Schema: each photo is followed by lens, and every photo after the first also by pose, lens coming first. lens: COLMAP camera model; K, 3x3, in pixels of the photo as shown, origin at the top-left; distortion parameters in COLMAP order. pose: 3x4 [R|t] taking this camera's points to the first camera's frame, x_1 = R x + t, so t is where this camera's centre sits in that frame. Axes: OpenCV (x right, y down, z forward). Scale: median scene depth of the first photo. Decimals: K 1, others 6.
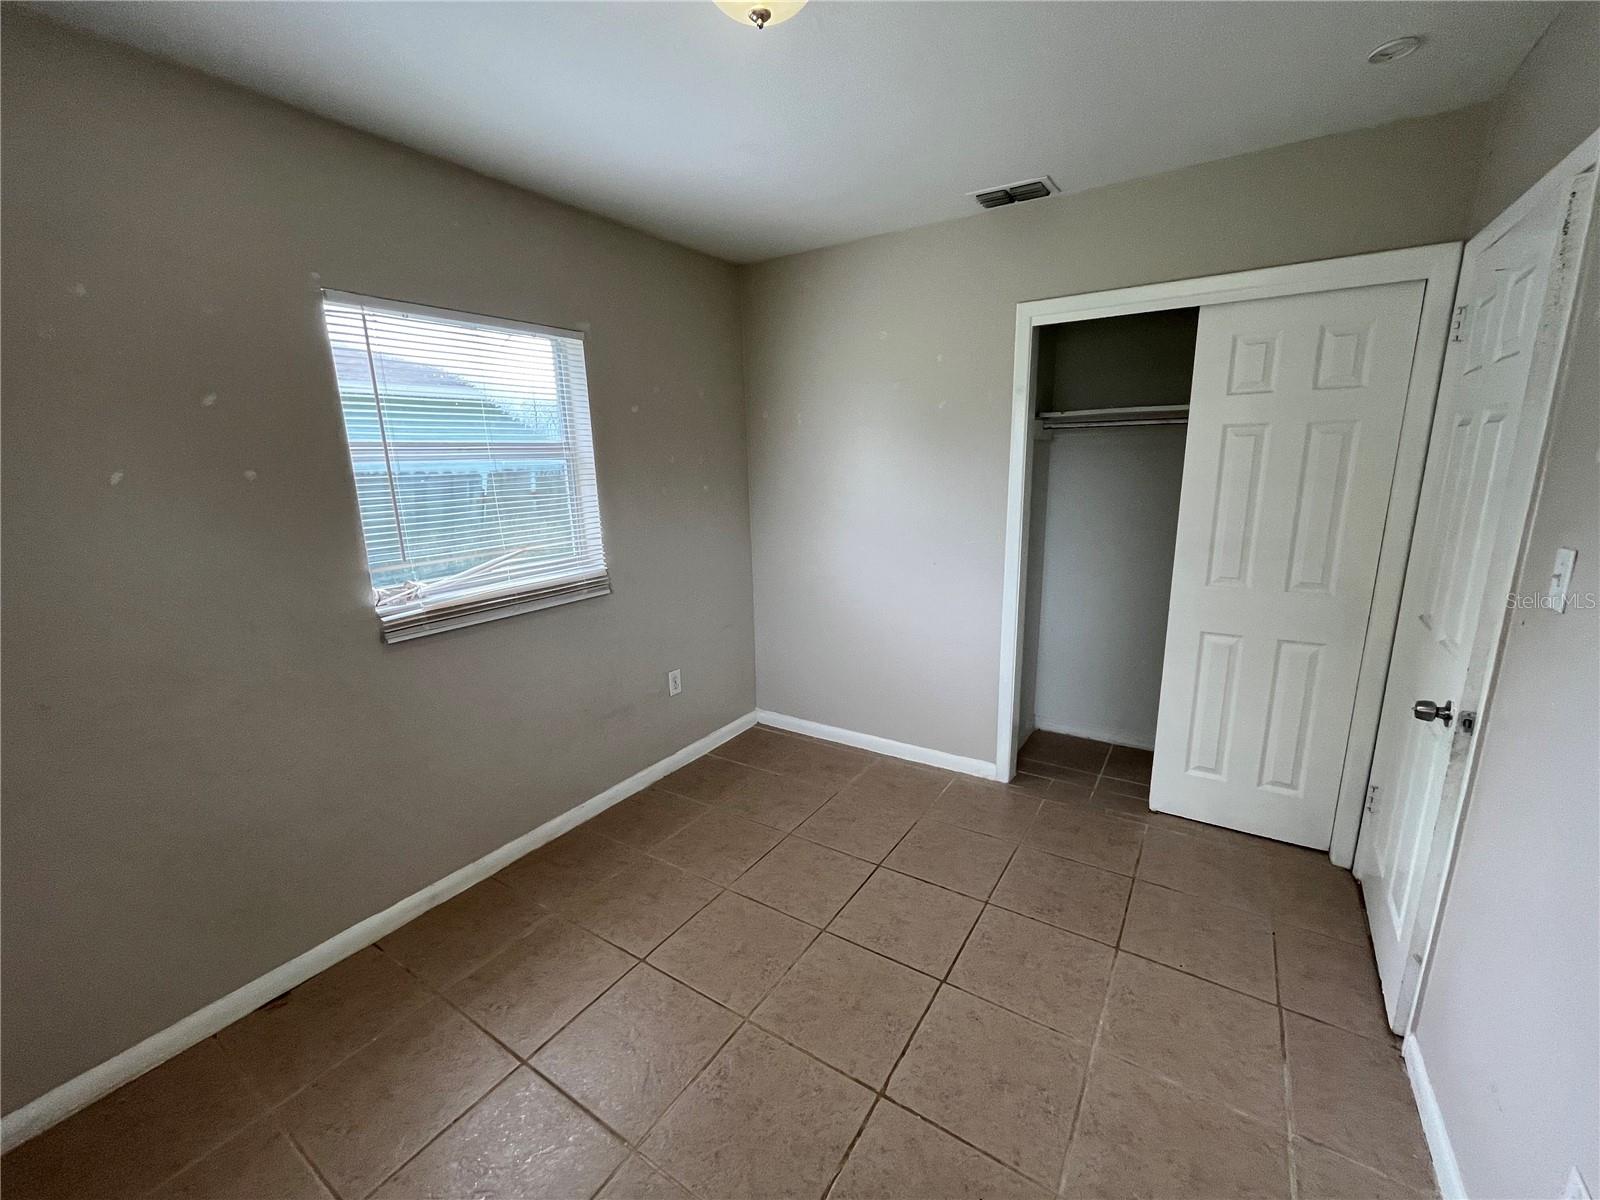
lens RADIAL K [[650.5, 0, 803.0], [0, 650.5, 600.3], [0, 0, 1]] dist [-0.003354, 0.000210]
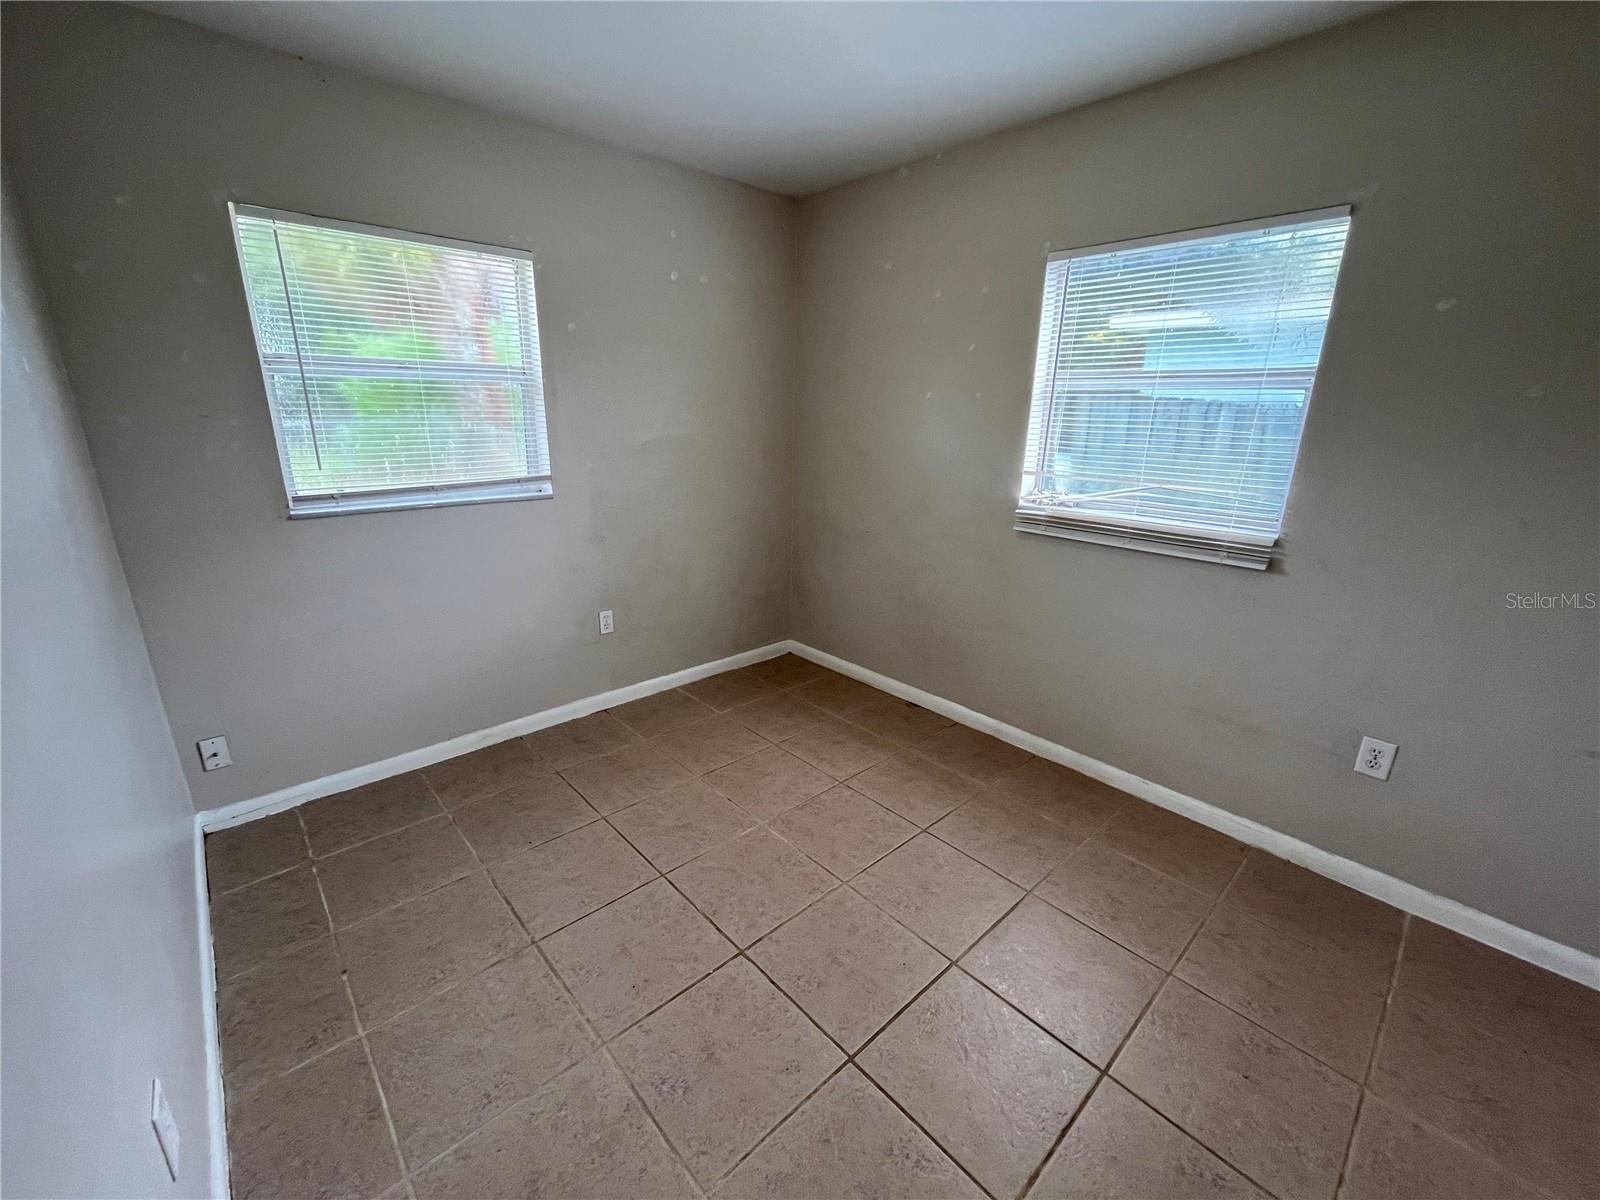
lens RADIAL K [[650.5, 0, 796.4], [0, 650.5, 602.6], [0, 0, 1]] dist [-0.003354, 0.000210]
pose [[-0.251915, 0.297578, -0.920862, 0.664530], [-0.217689, 0.909739, 0.353535, -0.152586], [0.942948, 0.289522, -0.164397, 0.758835]]
